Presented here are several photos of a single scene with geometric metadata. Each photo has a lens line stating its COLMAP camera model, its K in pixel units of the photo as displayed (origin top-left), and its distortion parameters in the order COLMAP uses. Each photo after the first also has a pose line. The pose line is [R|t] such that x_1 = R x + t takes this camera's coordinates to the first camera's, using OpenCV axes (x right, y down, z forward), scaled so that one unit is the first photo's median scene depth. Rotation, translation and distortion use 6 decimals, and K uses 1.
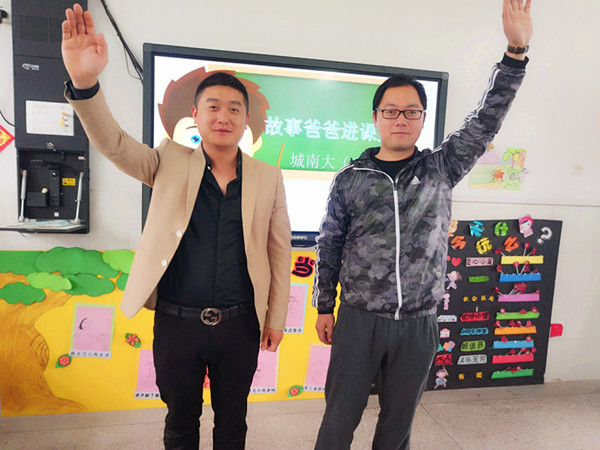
lens RADIAL K [[471.1, 0, 300.0], [0, 471.1, 213.9], [0, 0, 1]] dist [-0.001074, -0.003381]
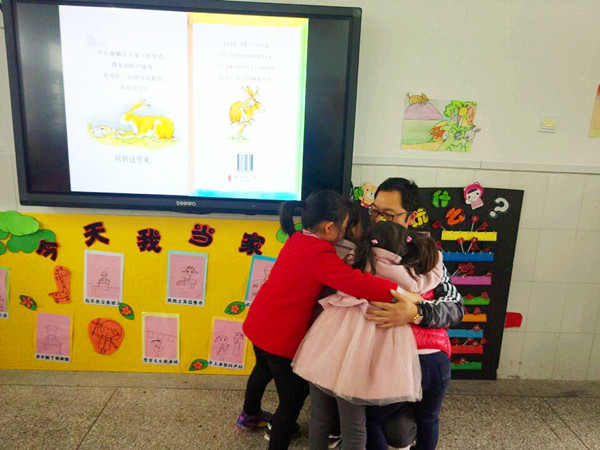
lens RADIAL K [[471.1, 0, 300.0], [0, 471.1, 213.9], [0, 0, 1]] dist [-0.001074, -0.003381]
pose [[0.983467, 0.030247, -0.178544, 0.328671], [-0.014185, 0.995790, 0.090562, -0.013217], [0.180531, -0.086532, 0.979755, 0.130051]]
